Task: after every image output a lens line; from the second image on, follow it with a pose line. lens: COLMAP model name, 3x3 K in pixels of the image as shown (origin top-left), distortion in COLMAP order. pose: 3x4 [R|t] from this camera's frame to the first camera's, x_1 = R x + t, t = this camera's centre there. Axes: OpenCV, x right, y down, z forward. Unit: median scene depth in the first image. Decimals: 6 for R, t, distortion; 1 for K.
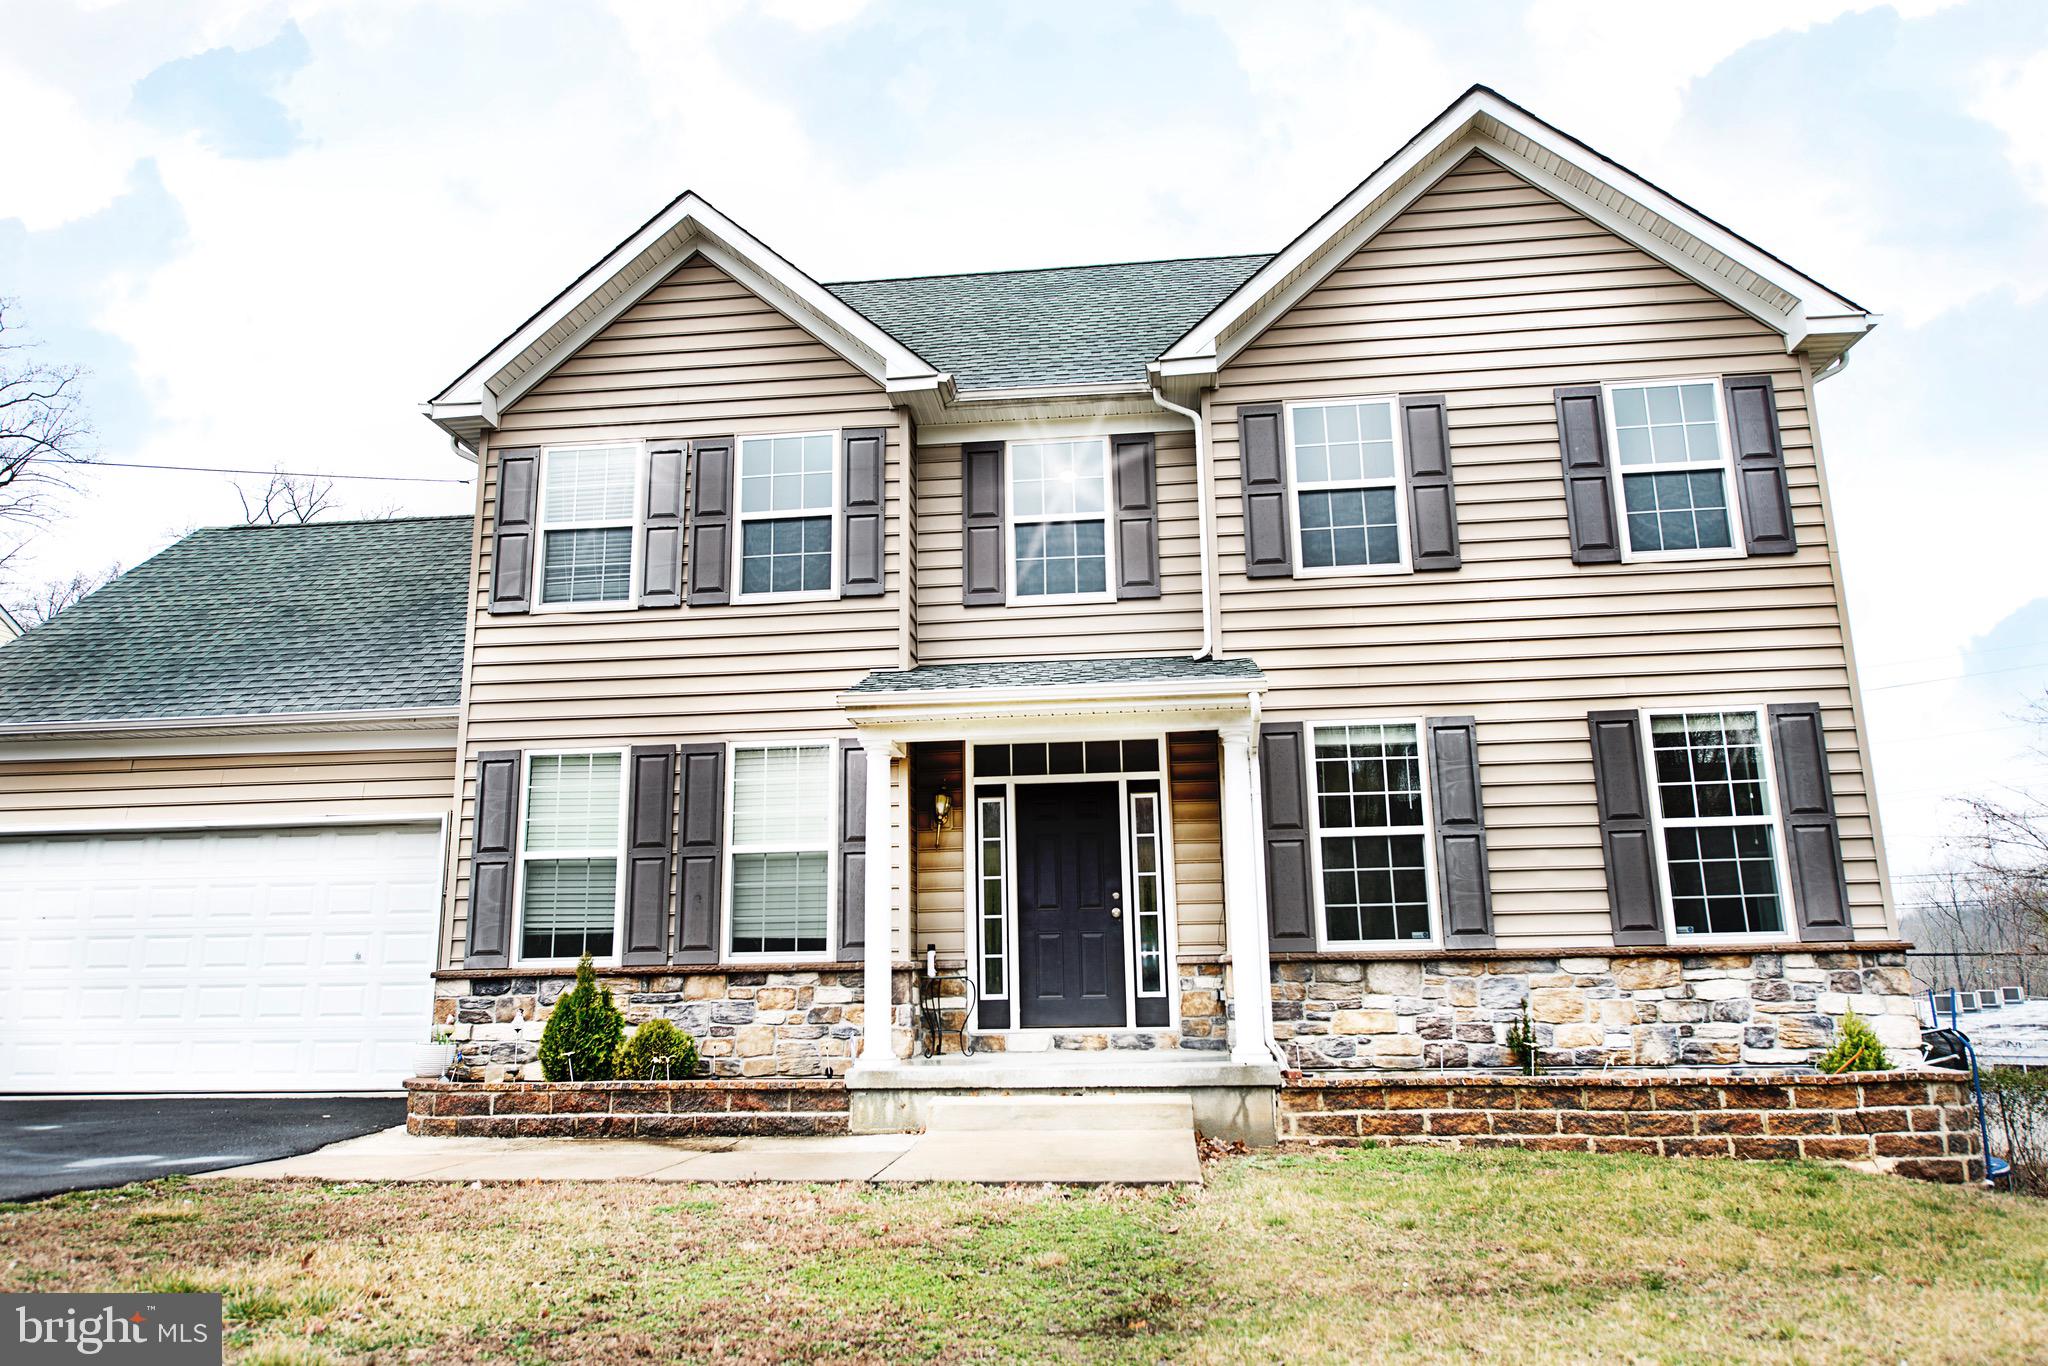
lens RADIAL K [[1371.0, 0, 1022.3], [0, 1371.0, 680.1], [0, 0, 1]] dist [-0.002247, 0.000310]
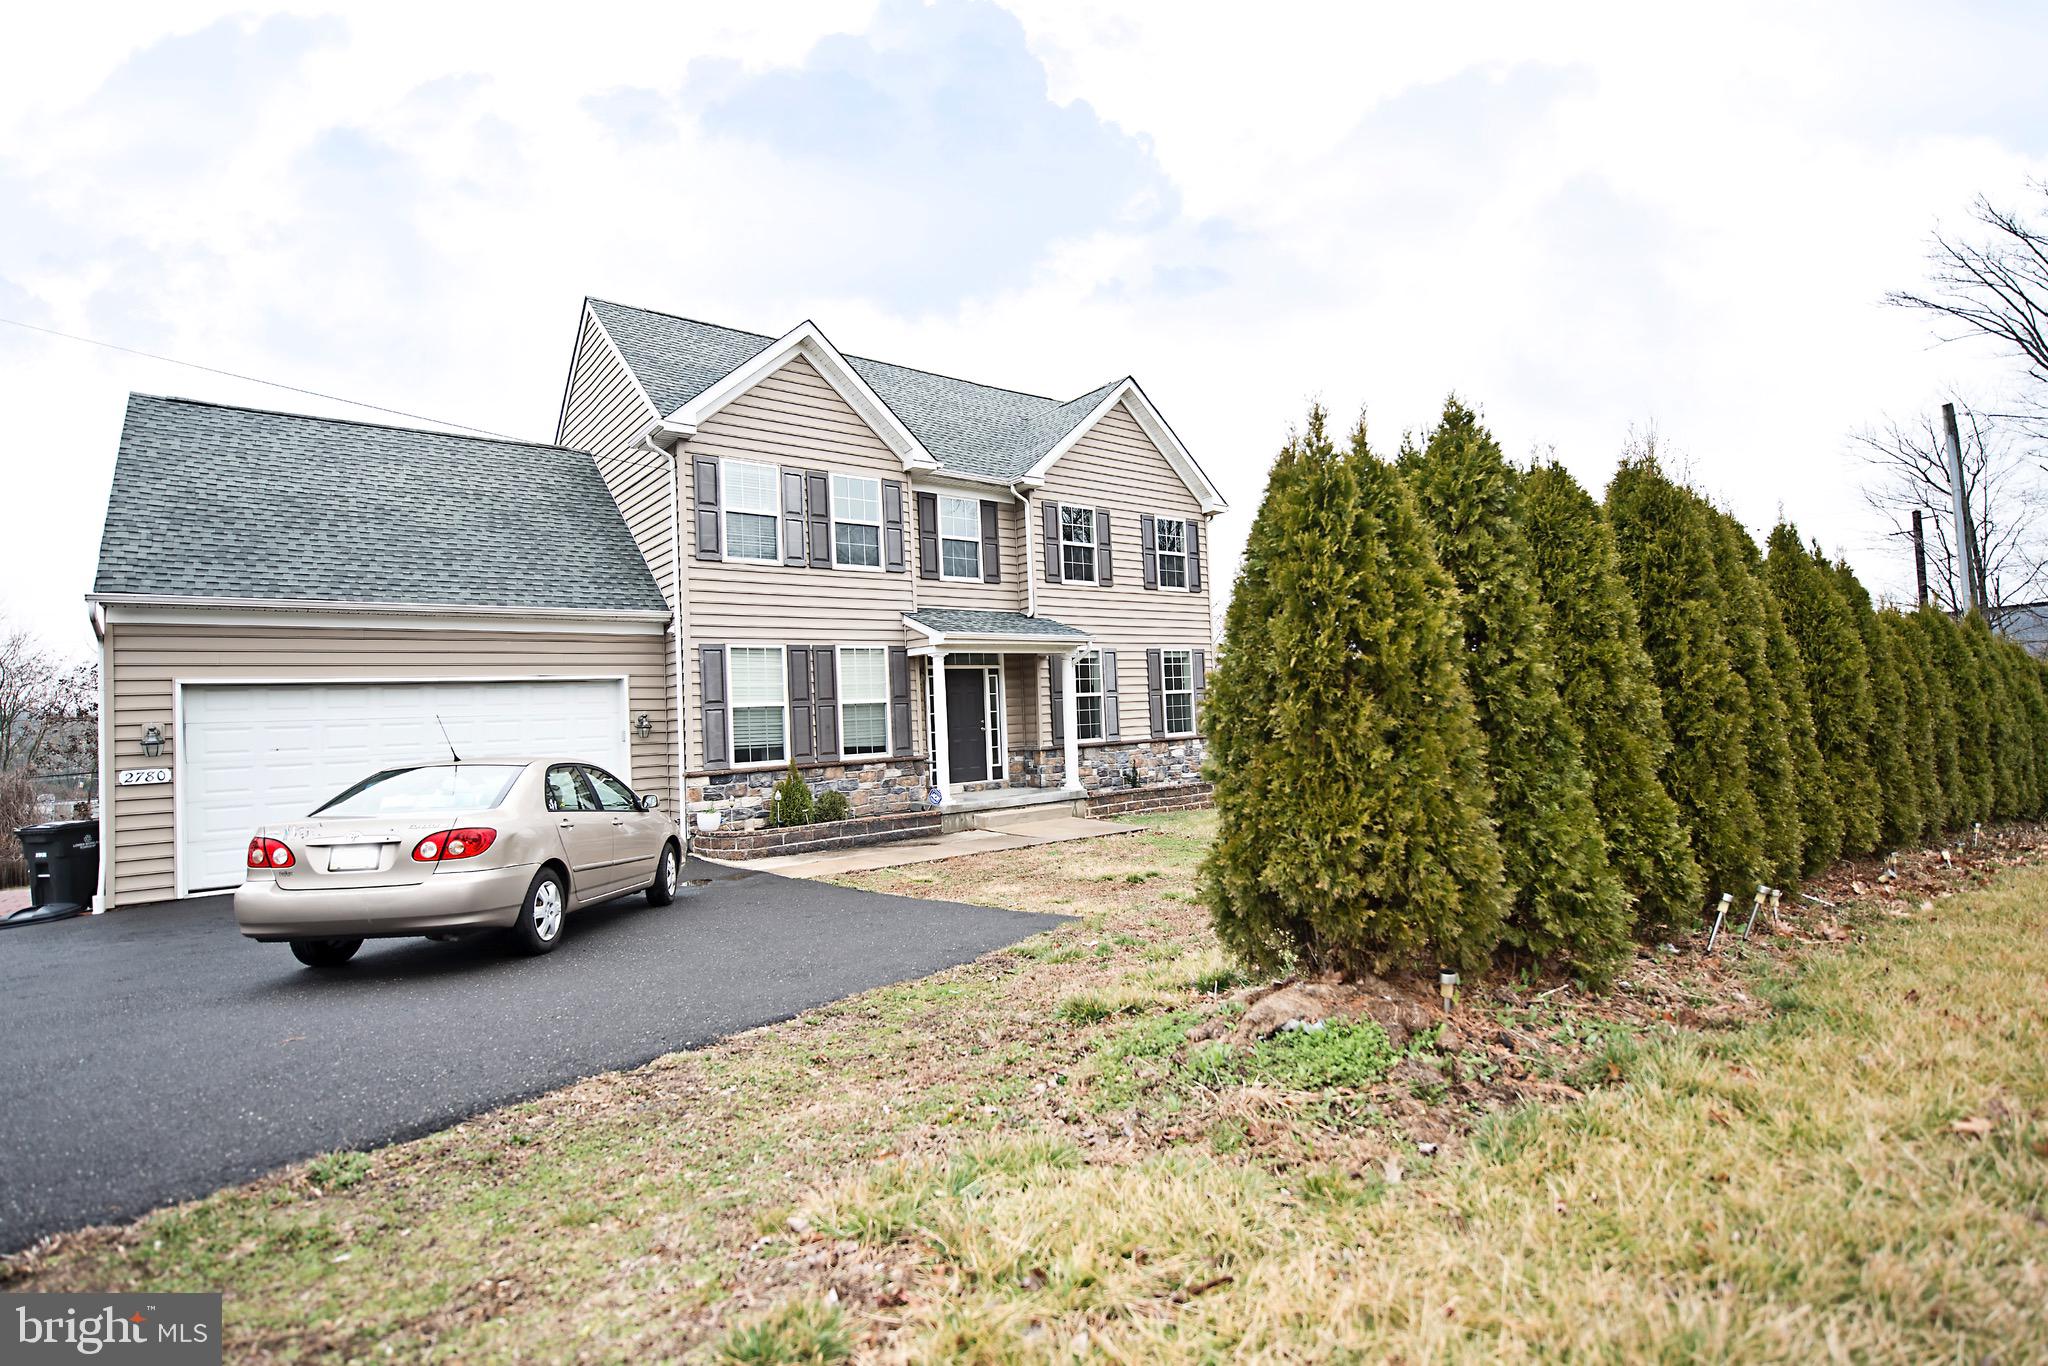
lens RADIAL K [[983.3, 0, 1025.3], [0, 983.3, 684.6], [0, 0, 1]] dist [0.002866, 0.000047]
pose [[0.707532, 0.007356, 0.706643, -1.008944], [-0.119955, 0.986685, 0.109835, -0.081998], [-0.696426, -0.162477, 0.698993, -0.133835]]
